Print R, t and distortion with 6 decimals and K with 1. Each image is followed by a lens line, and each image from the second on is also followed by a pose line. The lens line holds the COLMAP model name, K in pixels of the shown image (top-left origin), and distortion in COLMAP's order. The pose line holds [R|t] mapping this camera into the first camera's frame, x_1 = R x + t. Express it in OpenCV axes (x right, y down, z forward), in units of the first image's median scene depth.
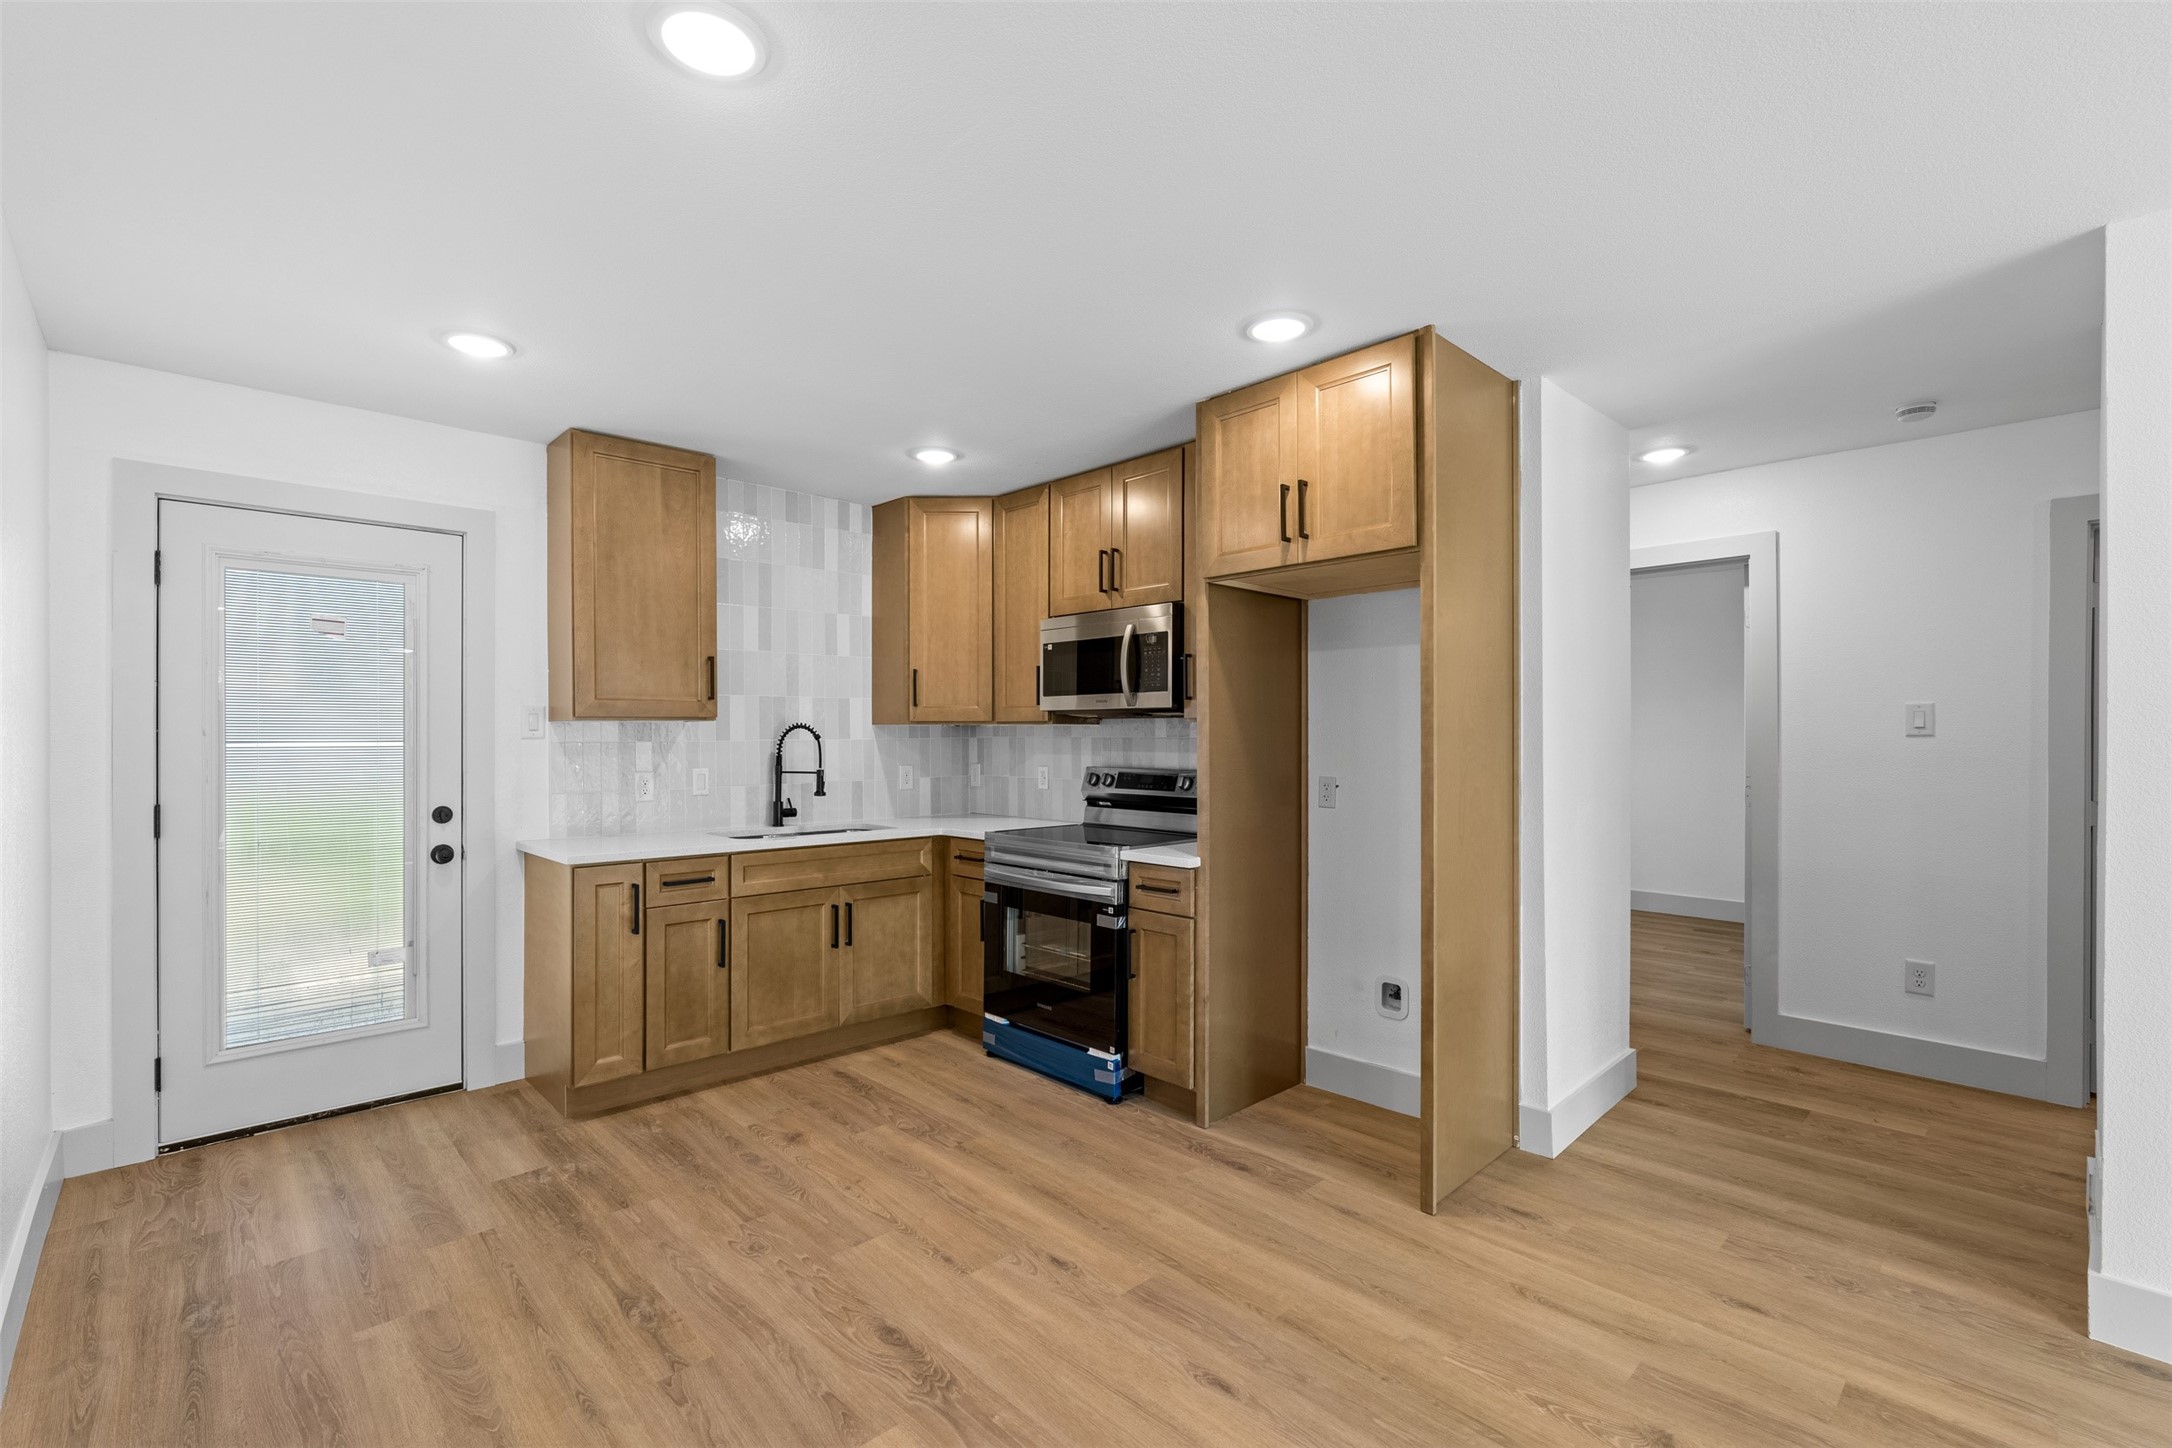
lens RADIAL K [[953.7, 0, 1087.2], [0, 953.7, 731.1], [0, 0, 1]] dist [-0.006944, 0.001026]
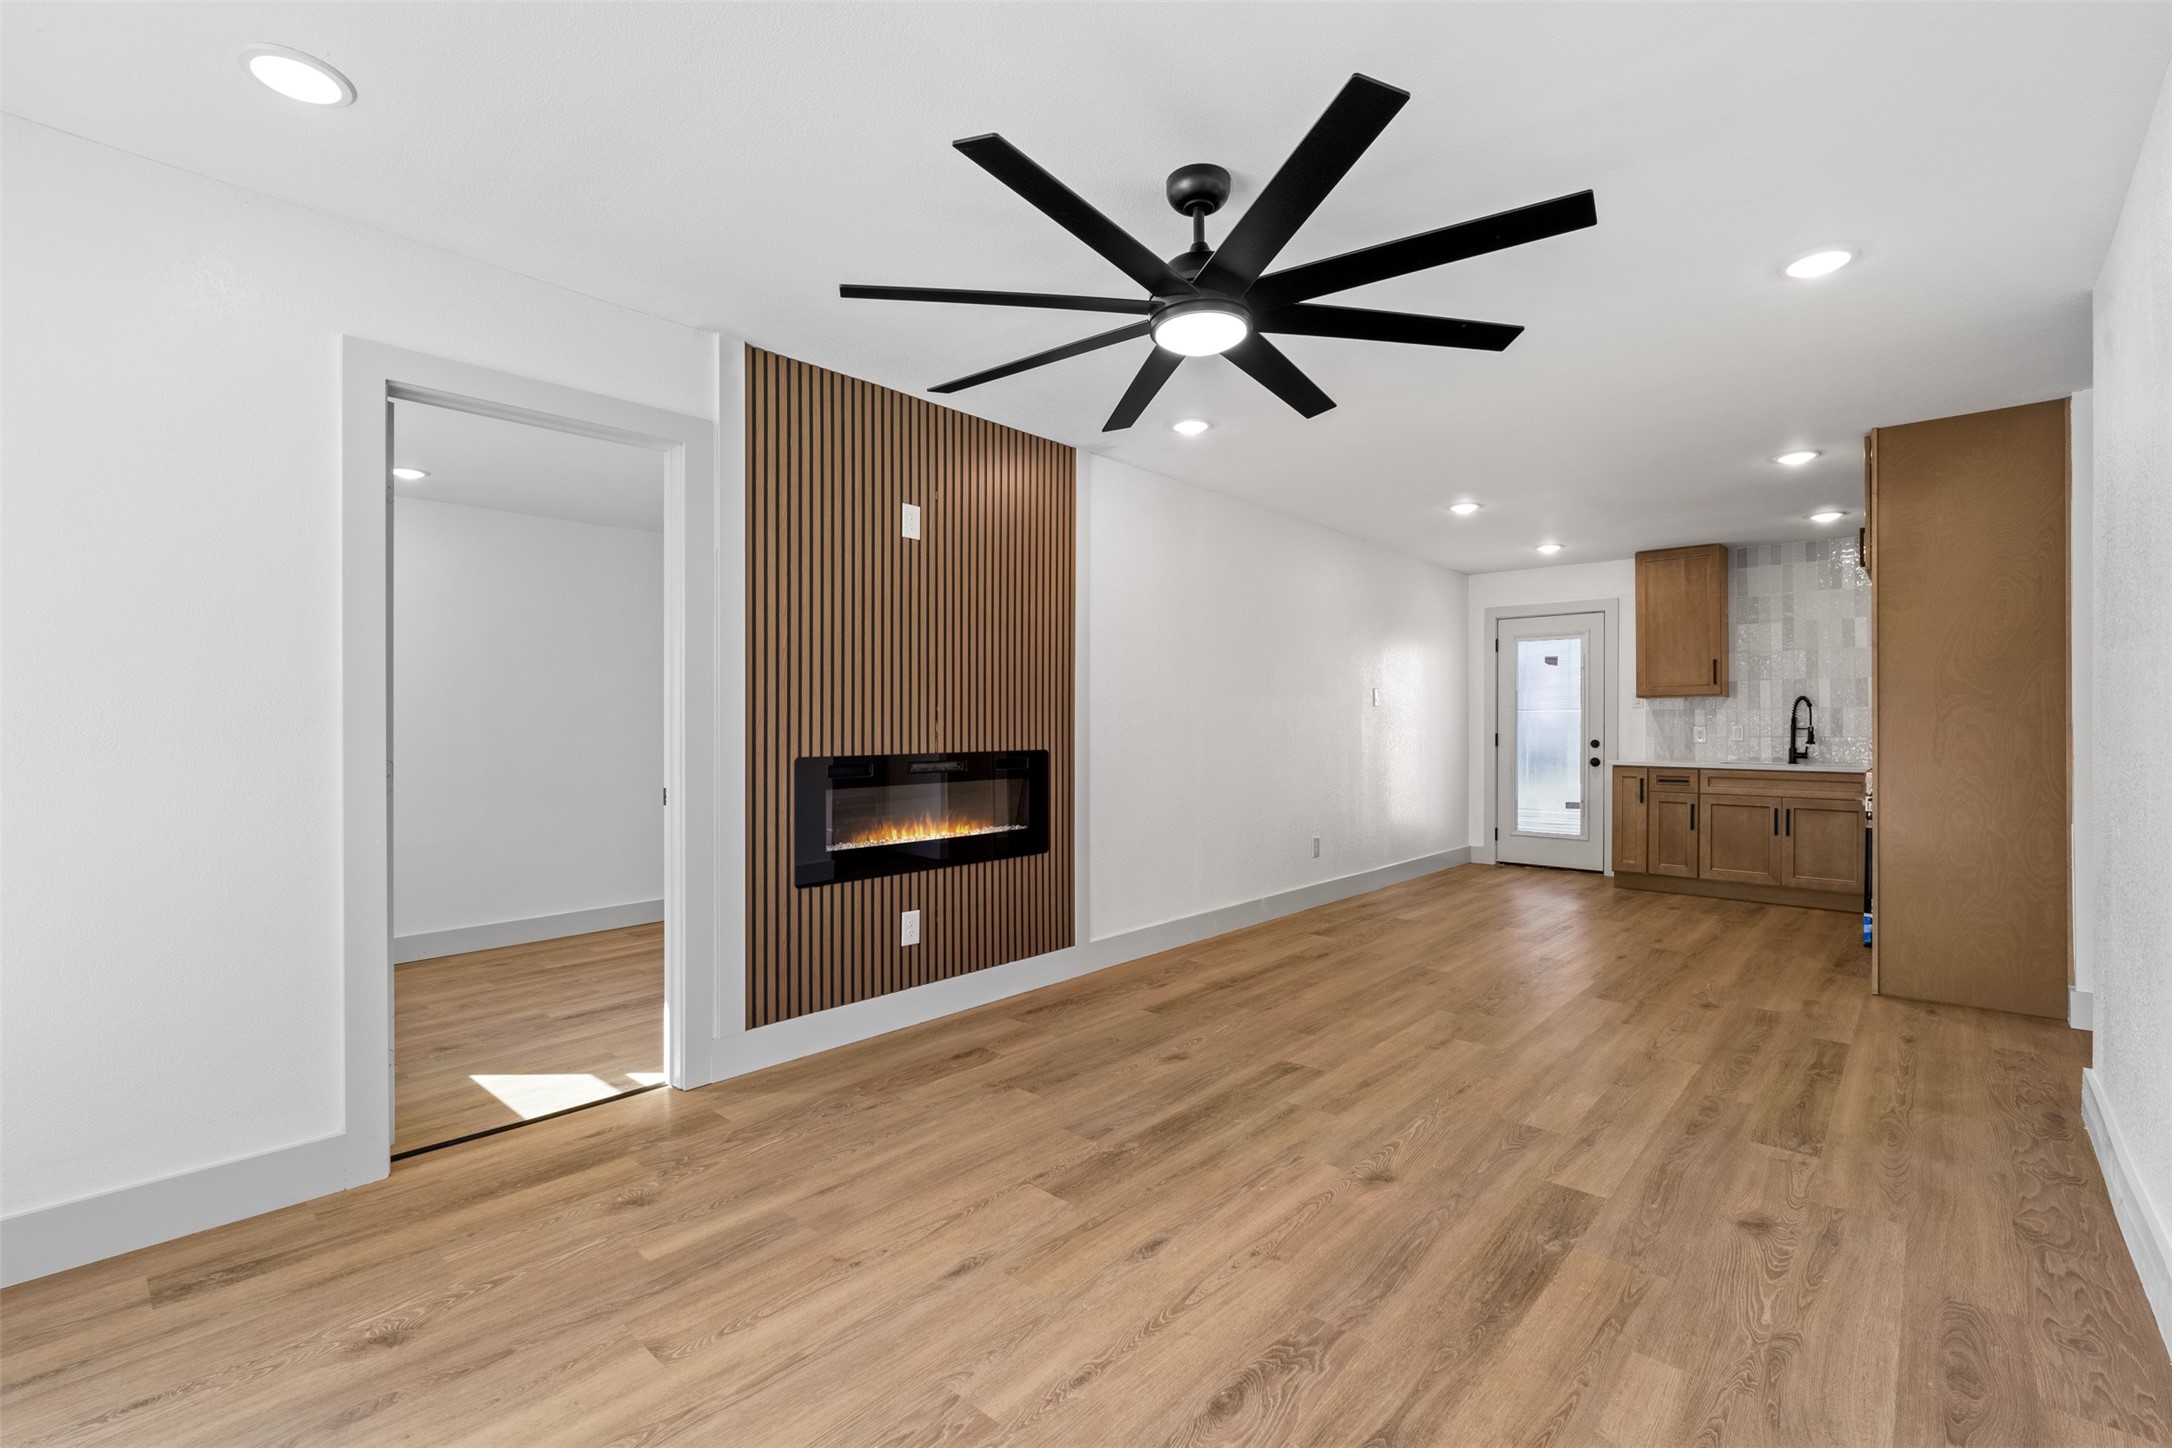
lens RADIAL K [[953.7, 0, 1072.7], [0, 953.7, 719.3], [0, 0, 1]] dist [-0.006944, 0.001026]
pose [[0.065069, -0.008389, -0.997846, 1.417006], [-0.002511, 0.999960, -0.008570, 0.055070], [0.997878, 0.003063, 0.065045, -0.325367]]
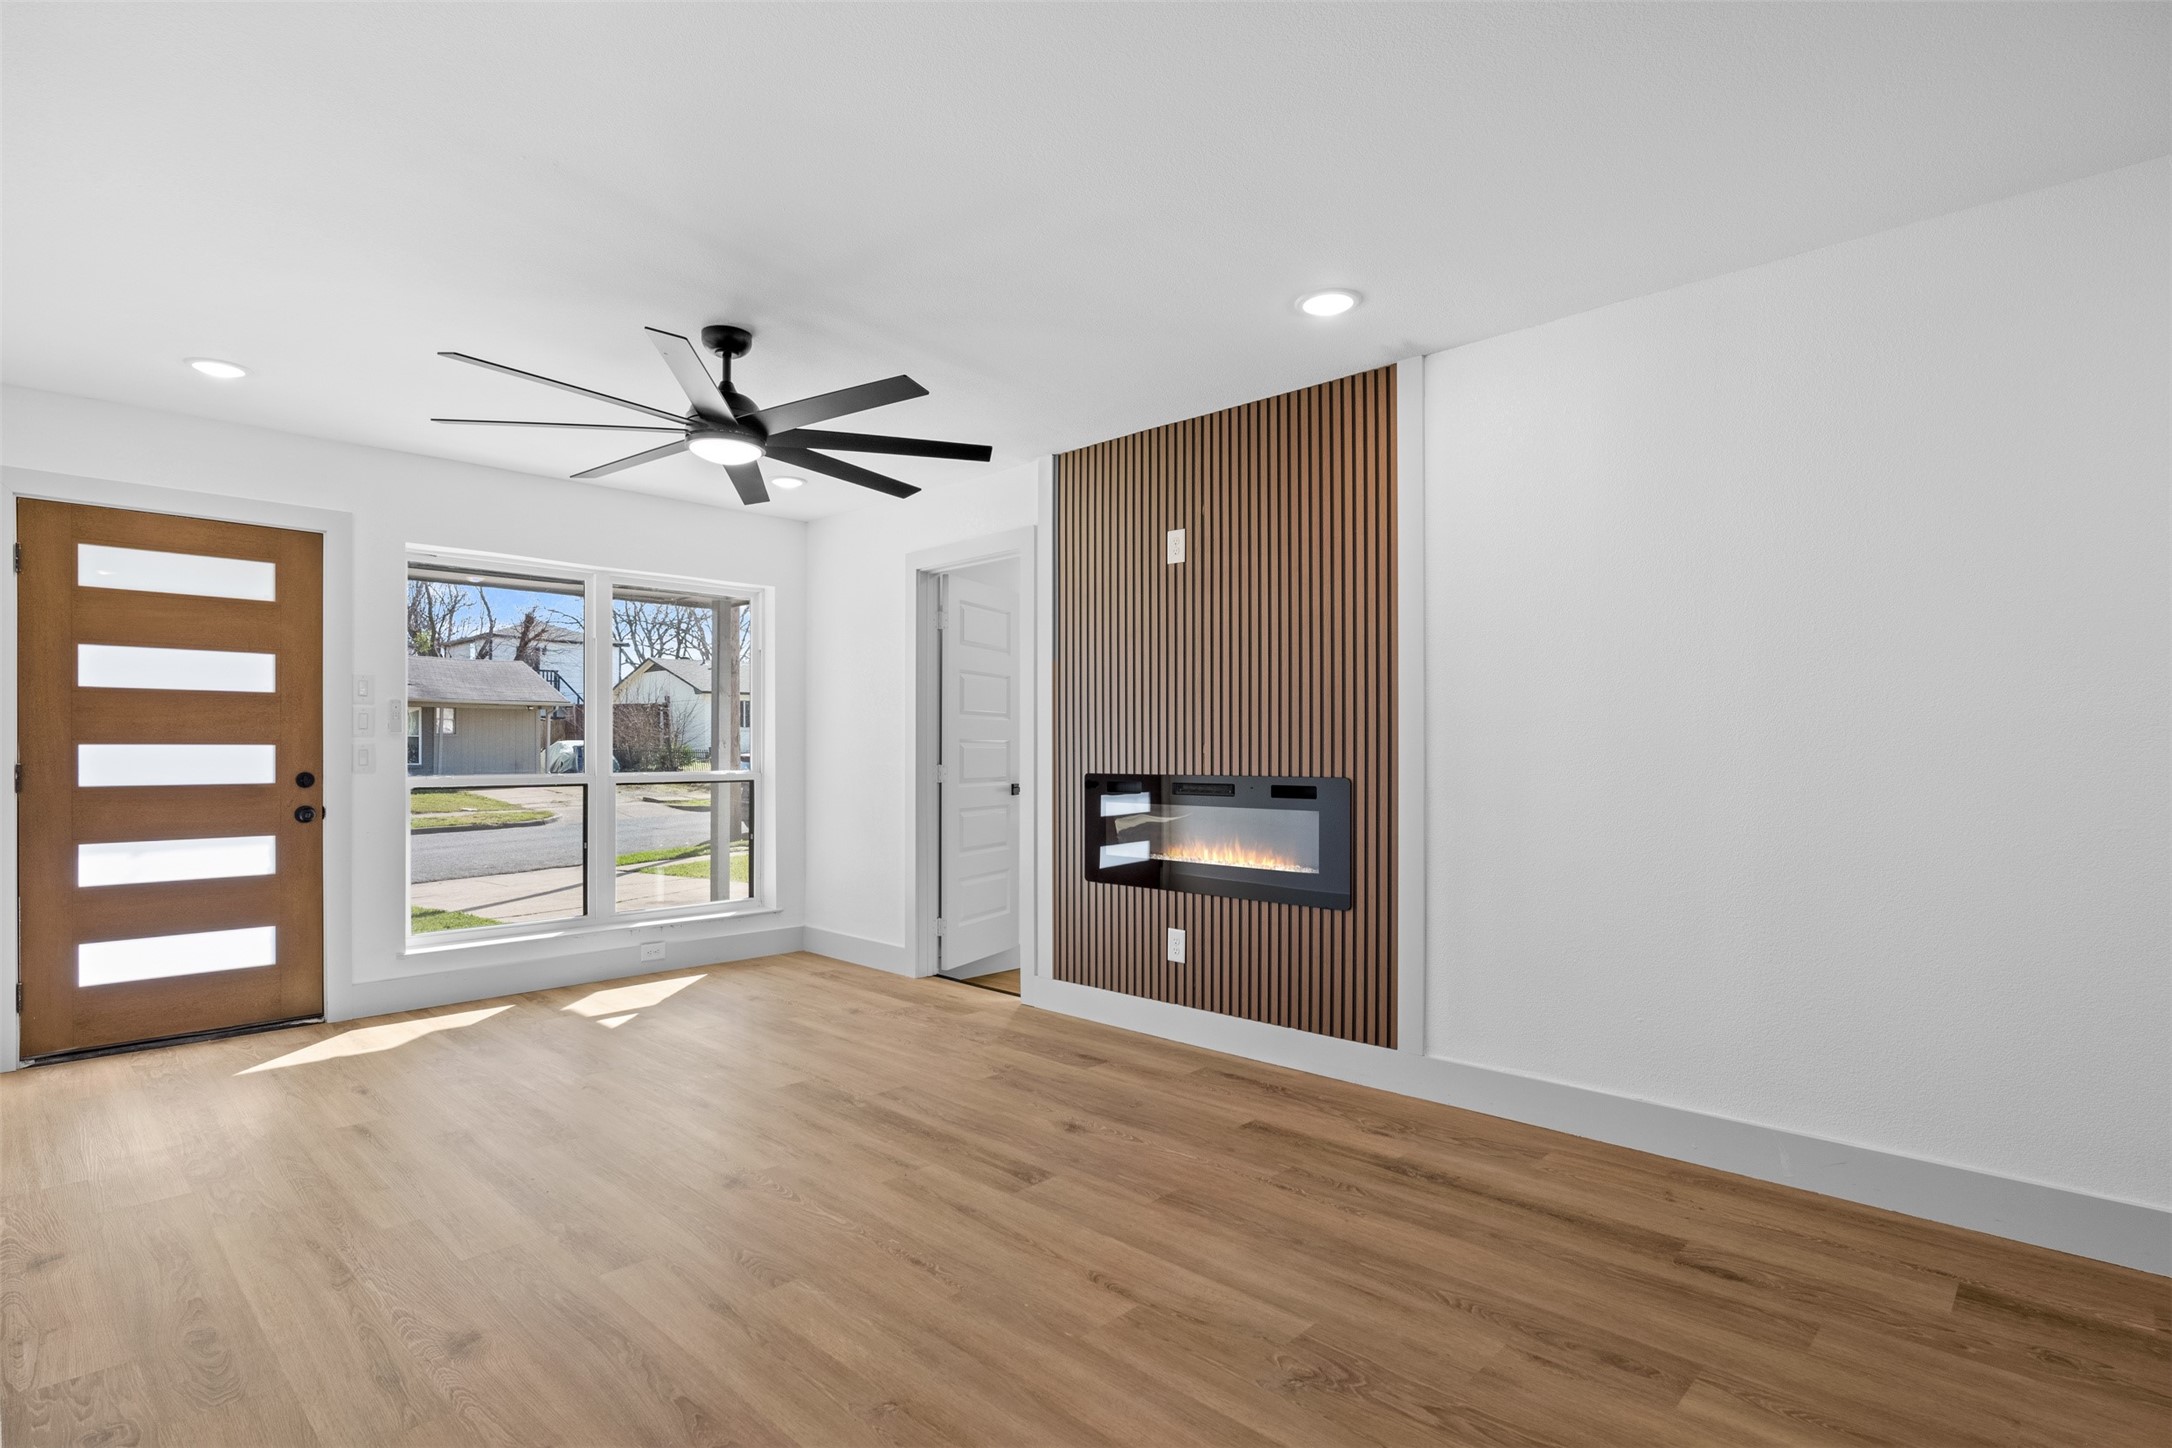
lens RADIAL K [[1060.5, 0, 1081.1], [0, 1060.5, 751.1], [0, 0, 1]] dist [-0.006639, 0.002002]
pose [[-0.999054, -0.001338, -0.043459, 0.468995], [-0.001571, 0.999985, 0.005330, 0.051448], [0.043451, 0.005393, -0.999041, 0.803685]]
